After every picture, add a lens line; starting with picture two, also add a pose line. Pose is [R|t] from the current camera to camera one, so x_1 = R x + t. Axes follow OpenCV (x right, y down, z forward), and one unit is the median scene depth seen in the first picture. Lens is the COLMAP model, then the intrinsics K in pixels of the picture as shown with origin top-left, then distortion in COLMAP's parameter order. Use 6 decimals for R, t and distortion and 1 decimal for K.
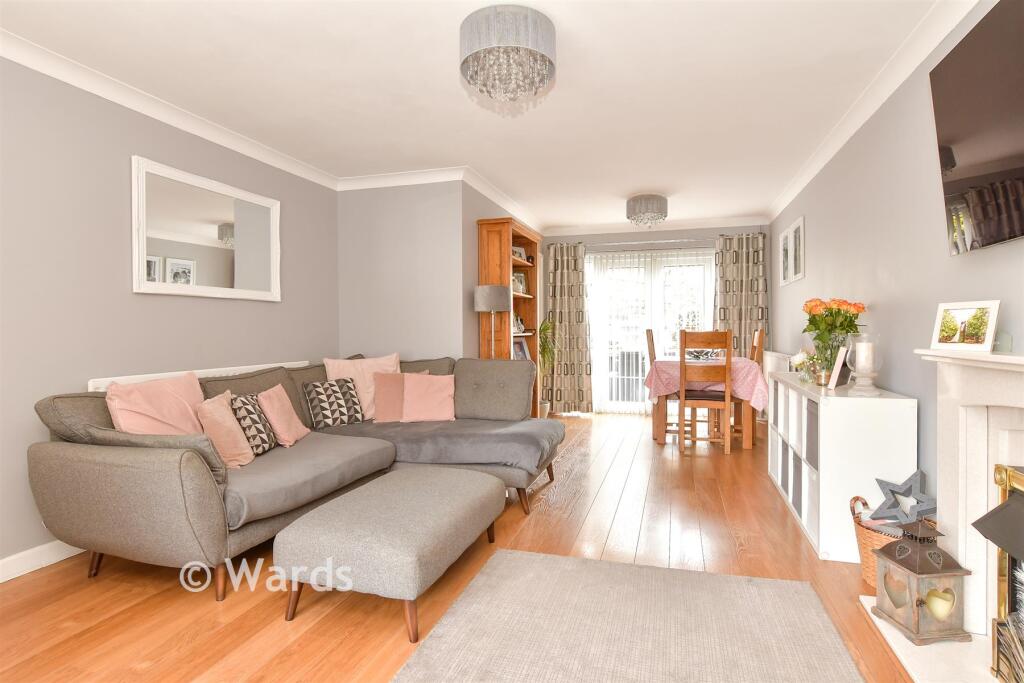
lens RADIAL K [[506.7, 0, 518.1], [0, 506.7, 334.5], [0, 0, 1]] dist [-0.003194, -0.000264]
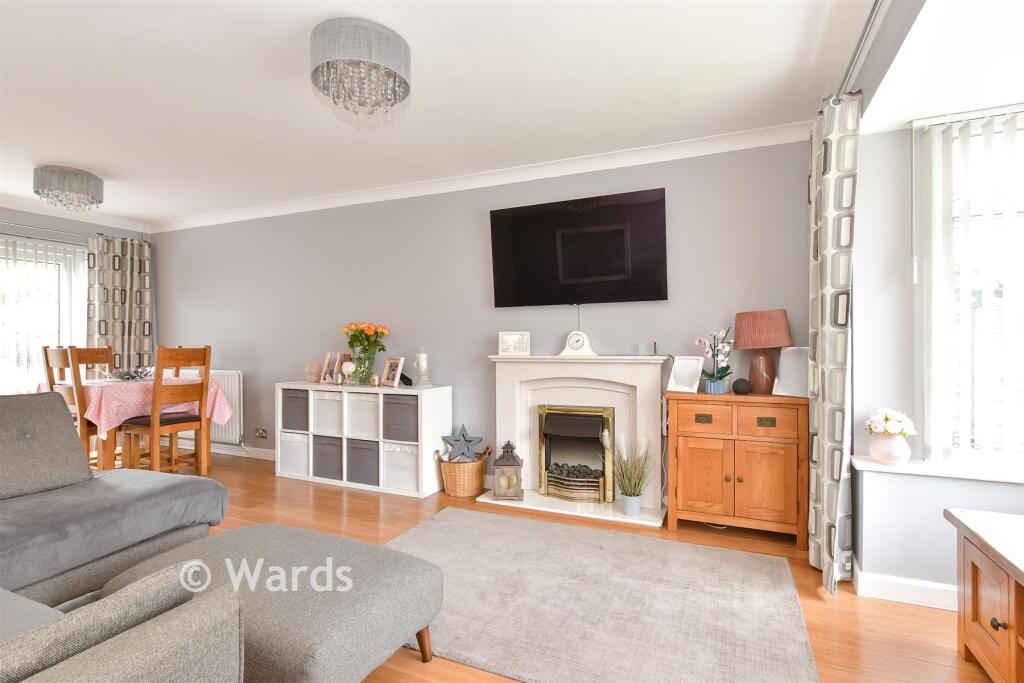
lens RADIAL K [[506.7, 0, 513.6], [0, 506.7, 341.5], [0, 0, 1]] dist [-0.003194, -0.000264]
pose [[0.138307, -0.004338, 0.990380, -0.347973], [0.015749, 0.999874, 0.002180, -0.008598], [-0.990264, 0.015296, 0.138358, 0.205946]]
